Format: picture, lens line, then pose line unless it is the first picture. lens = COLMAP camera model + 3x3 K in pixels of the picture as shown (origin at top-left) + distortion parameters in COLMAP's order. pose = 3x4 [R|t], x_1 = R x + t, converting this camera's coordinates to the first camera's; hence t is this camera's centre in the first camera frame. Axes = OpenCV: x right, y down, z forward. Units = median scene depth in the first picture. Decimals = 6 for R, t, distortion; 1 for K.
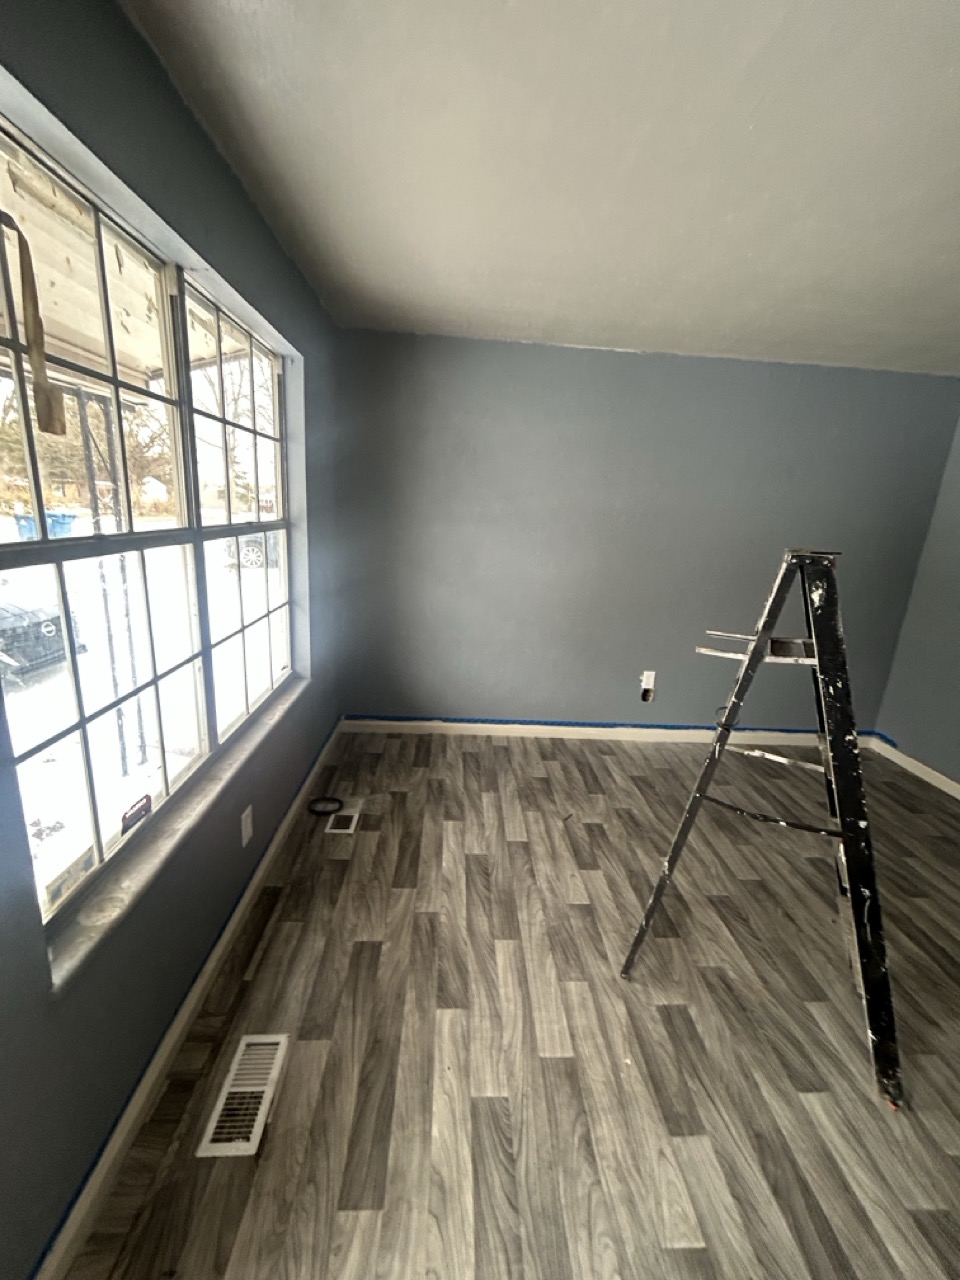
lens RADIAL K [[520.6, 0, 483.7], [0, 520.6, 638.1], [0, 0, 1]] dist [-0.001336, 0.000998]
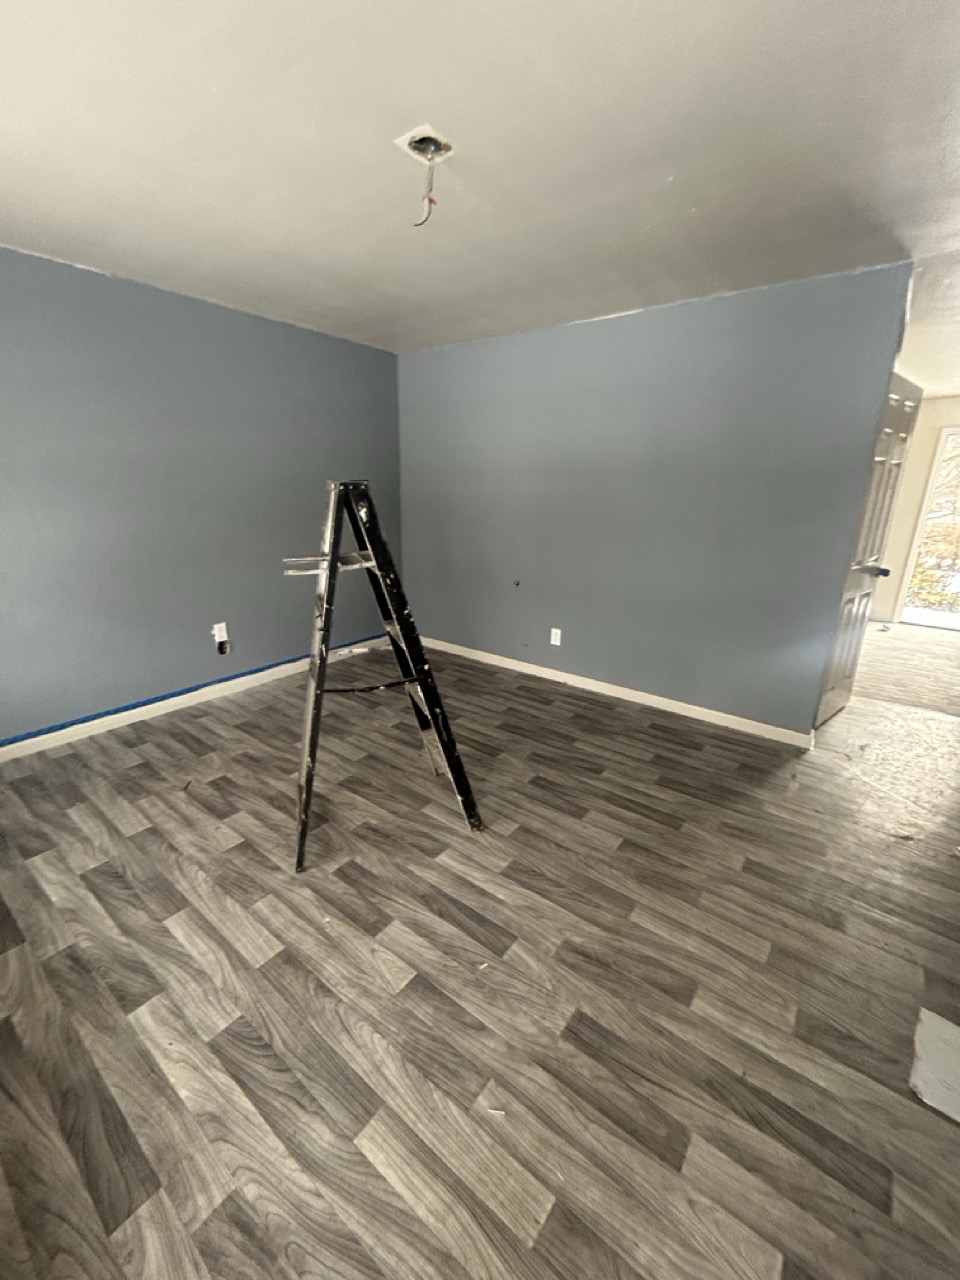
lens RADIAL K [[520.6, 0, 483.7], [0, 520.6, 638.1], [0, 0, 1]] dist [-0.001336, 0.000998]
pose [[0.645263, -0.264170, 0.716833, -0.129002], [0.205107, 0.963767, 0.170542, 0.040888], [-0.735912, 0.036984, 0.676066, -0.073219]]
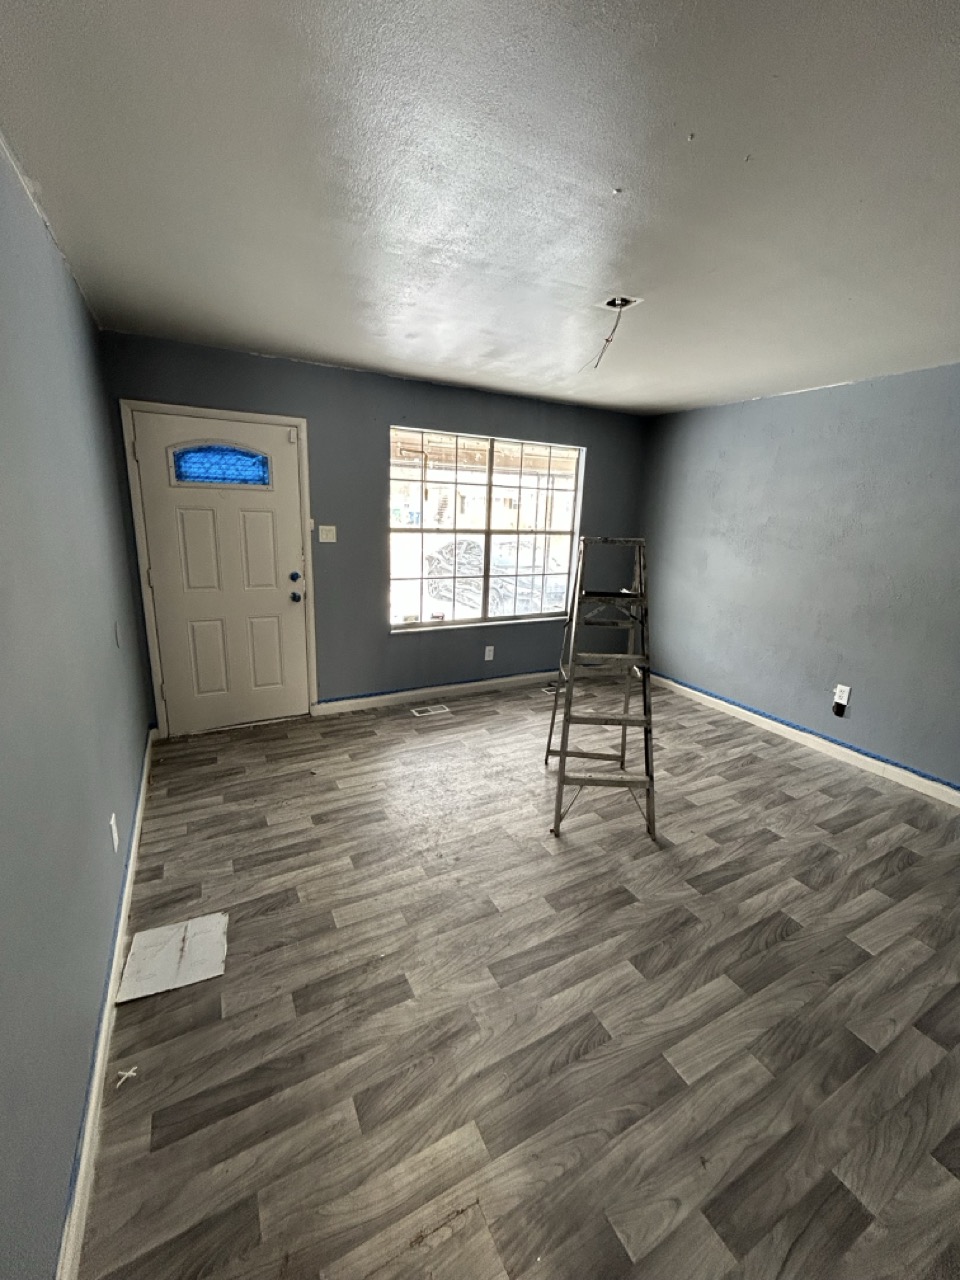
lens RADIAL K [[520.6, 0, 483.7], [0, 520.6, 638.1], [0, 0, 1]] dist [-0.001336, 0.000998]
pose [[0.431556, 0.177769, -0.884397, 1.489668], [-0.234257, 0.968842, 0.080433, 0.095130], [0.871139, 0.172465, 0.459753, -0.125238]]
